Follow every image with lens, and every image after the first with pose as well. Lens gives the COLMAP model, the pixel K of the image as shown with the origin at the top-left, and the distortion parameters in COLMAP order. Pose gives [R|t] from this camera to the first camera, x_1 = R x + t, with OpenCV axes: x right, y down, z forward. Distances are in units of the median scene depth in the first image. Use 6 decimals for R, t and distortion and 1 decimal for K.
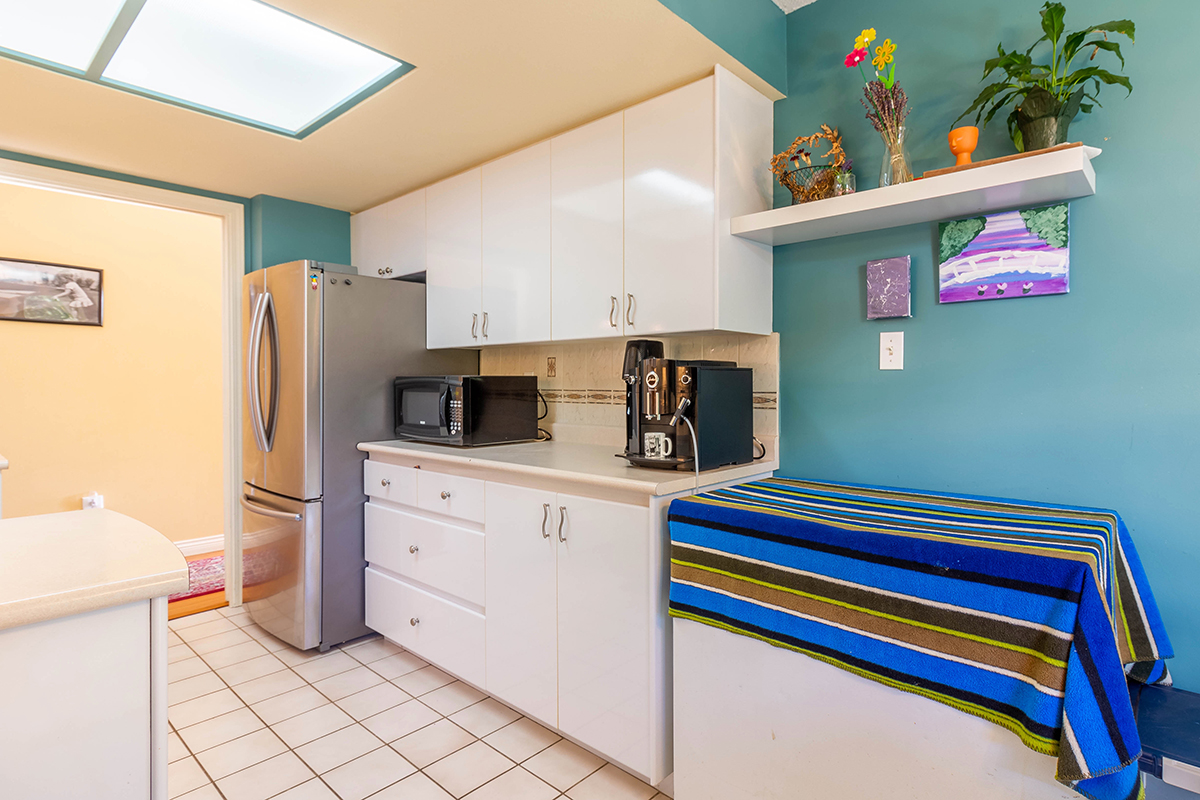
lens RADIAL K [[610.3, 0, 649.6], [0, 610.3, 390.9], [0, 0, 1]] dist [0.006359, 0.001889]
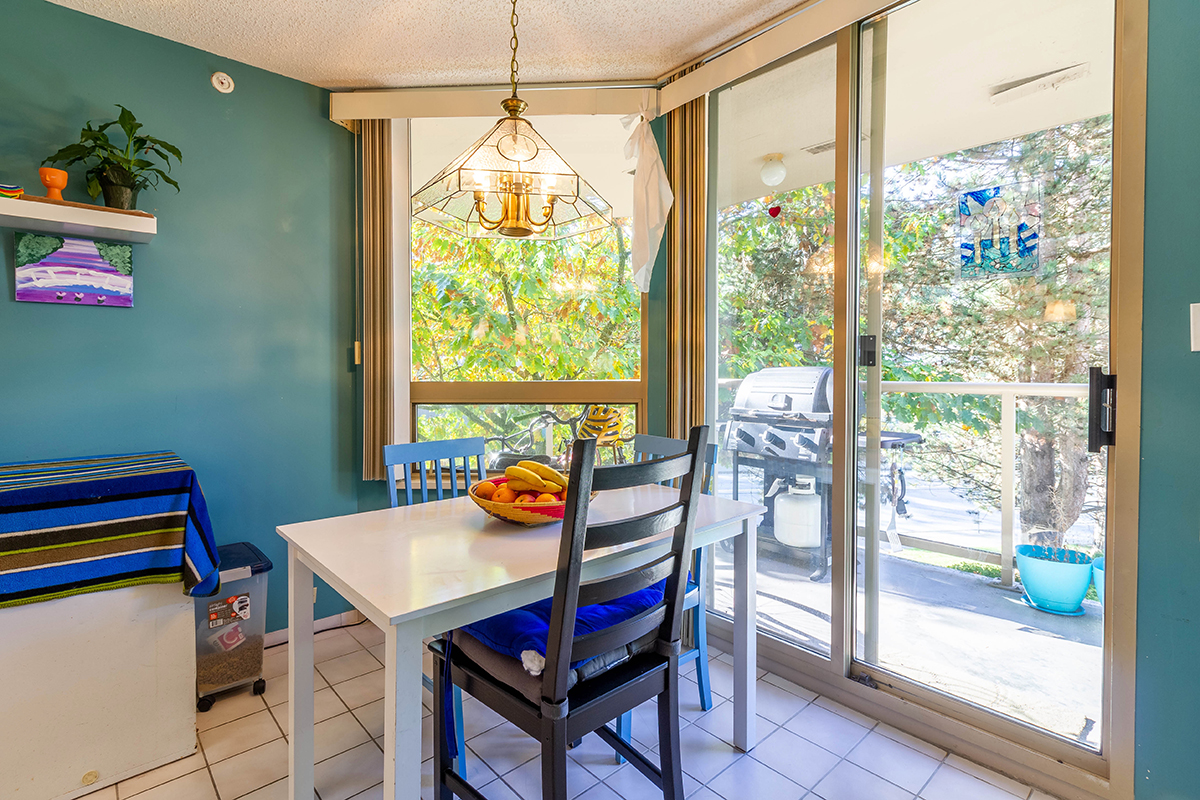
lens RADIAL K [[582.4, 0, 600.7], [0, 582.4, 378.2], [0, 0, 1]] dist [0.003244, -0.000503]
pose [[0.124307, -0.017031, 0.992098, -0.425682], [0.010136, 0.999822, 0.015893, -0.002066], [-0.992192, 0.008080, 0.124458, -0.207511]]
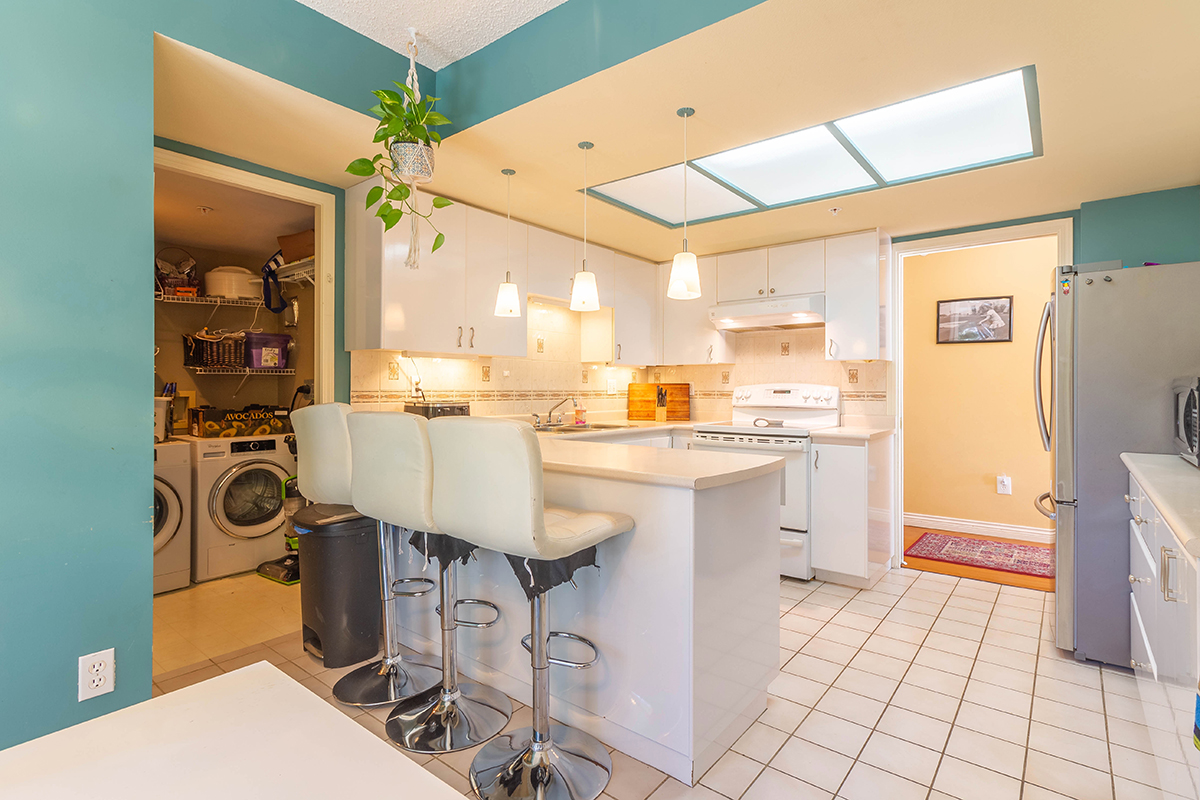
lens RADIAL K [[582.4, 0, 602.8], [0, 582.4, 387.7], [0, 0, 1]] dist [0.003244, -0.000503]
pose [[0.021690, 0.000641, -0.999765, 0.505838], [-0.012958, 0.999916, 0.000360, -0.002092], [0.999681, 0.012947, 0.021696, 0.274421]]
